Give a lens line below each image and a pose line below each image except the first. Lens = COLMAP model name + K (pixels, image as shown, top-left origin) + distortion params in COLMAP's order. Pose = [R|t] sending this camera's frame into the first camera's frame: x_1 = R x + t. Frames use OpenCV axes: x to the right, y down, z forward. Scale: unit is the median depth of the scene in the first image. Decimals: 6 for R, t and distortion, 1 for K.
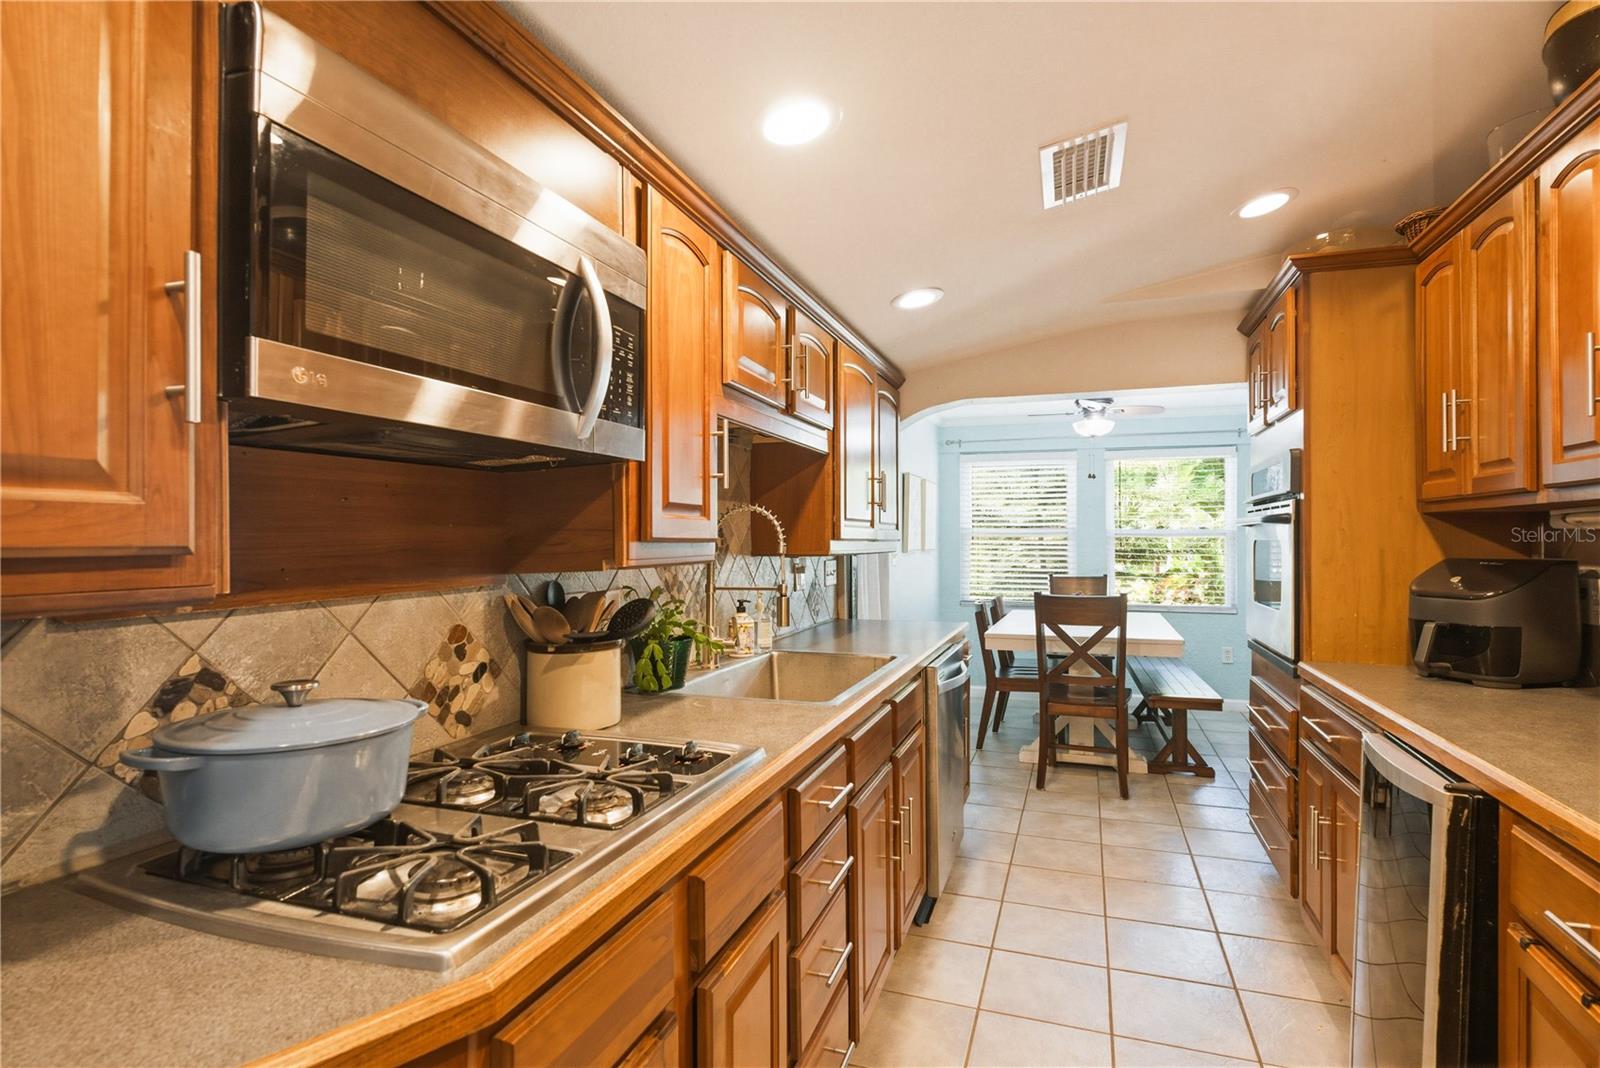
lens RADIAL K [[802.3, 0, 798.3], [0, 802.3, 535.6], [0, 0, 1]] dist [-0.001521, -0.001819]
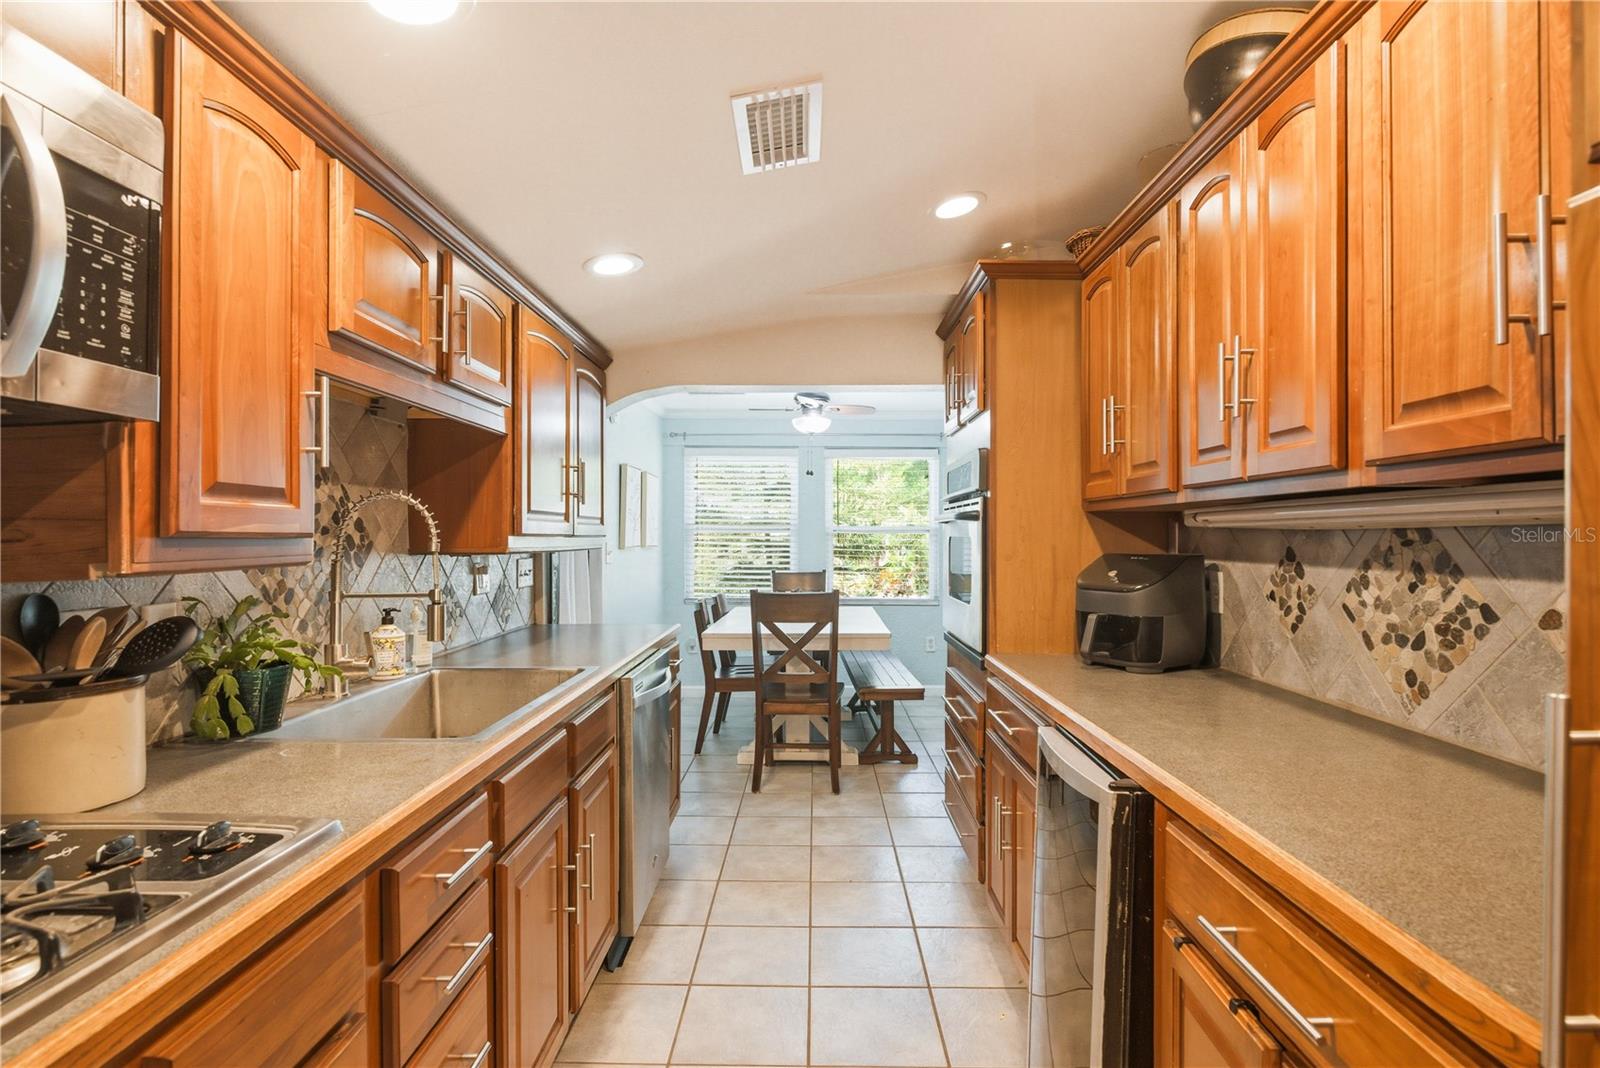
lens RADIAL K [[802.7, 0, 803.9], [0, 802.7, 527.5], [0, 0, 1]] dist [-0.000650, -0.000695]
pose [[0.946360, 0.005401, 0.323068, 0.072866], [-0.003790, 0.999977, -0.005616, 0.000702], [-0.323091, 0.004090, 0.946359, 0.103570]]
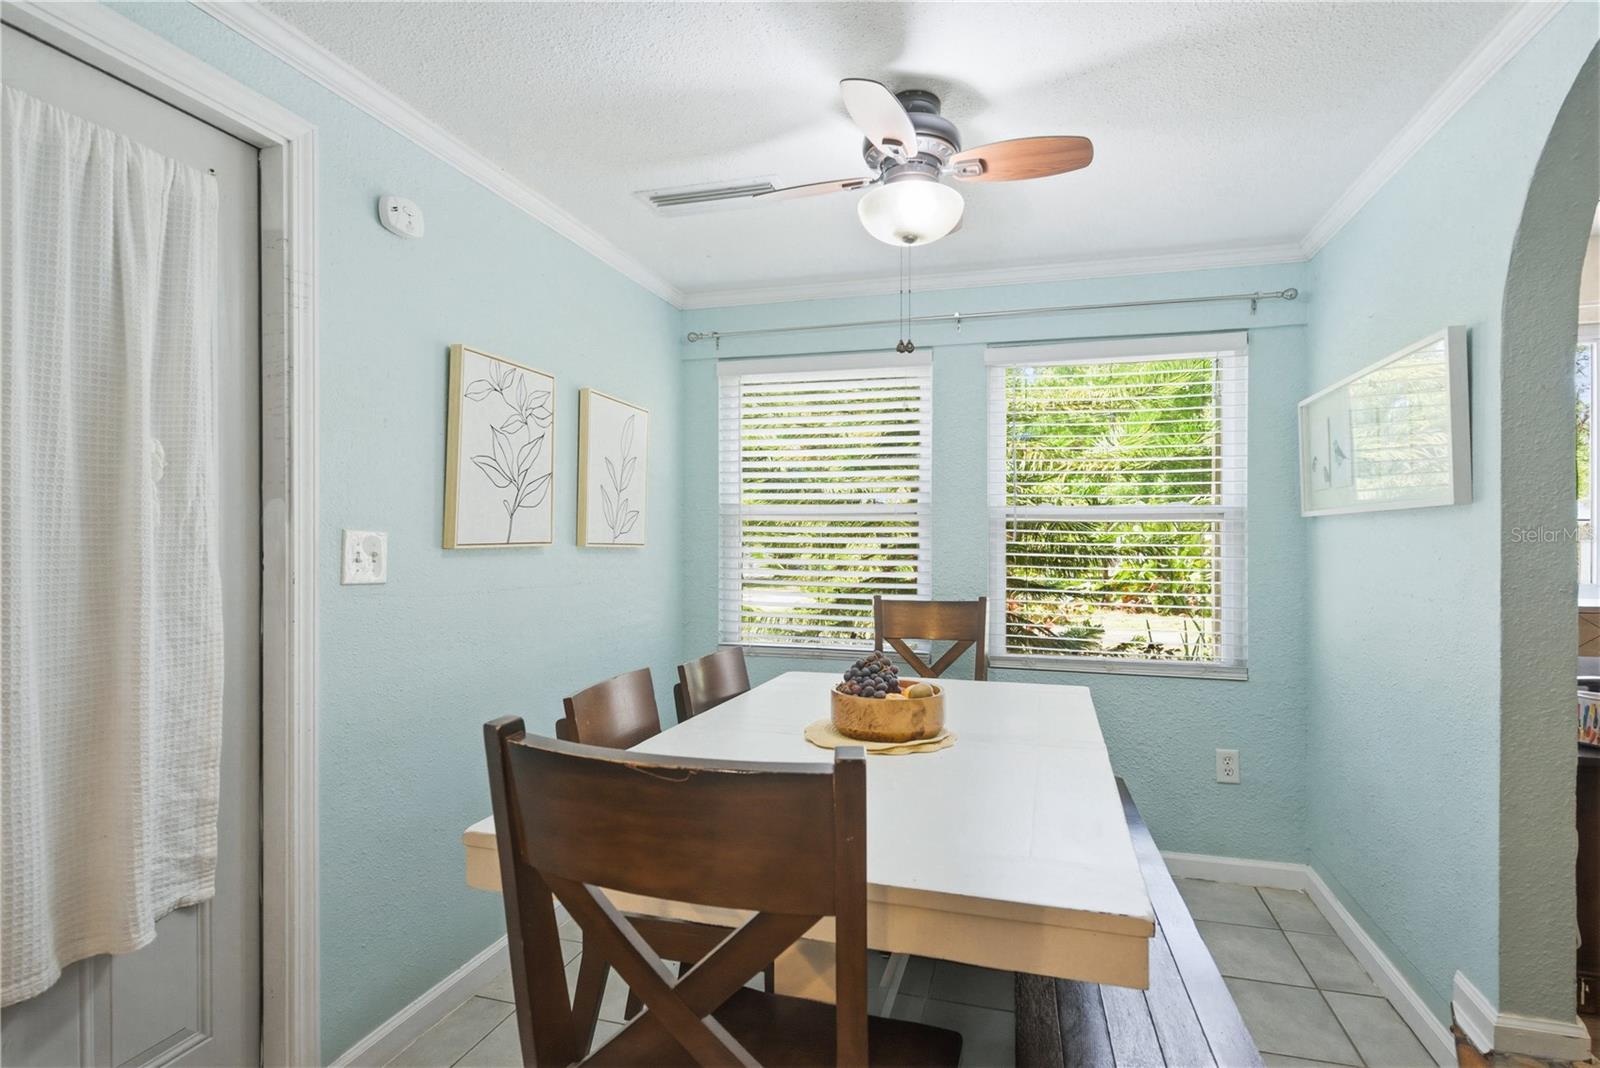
lens RADIAL K [[798.5, 0, 797.6], [0, 798.5, 531.0], [0, 0, 1]] dist [-0.000243, -0.000520]
pose [[0.998663, 0.005779, 0.051375, 0.646373], [-0.005521, 0.999971, -0.005170, 0.029994], [-0.051403, 0.004879, 0.998666, 1.371029]]
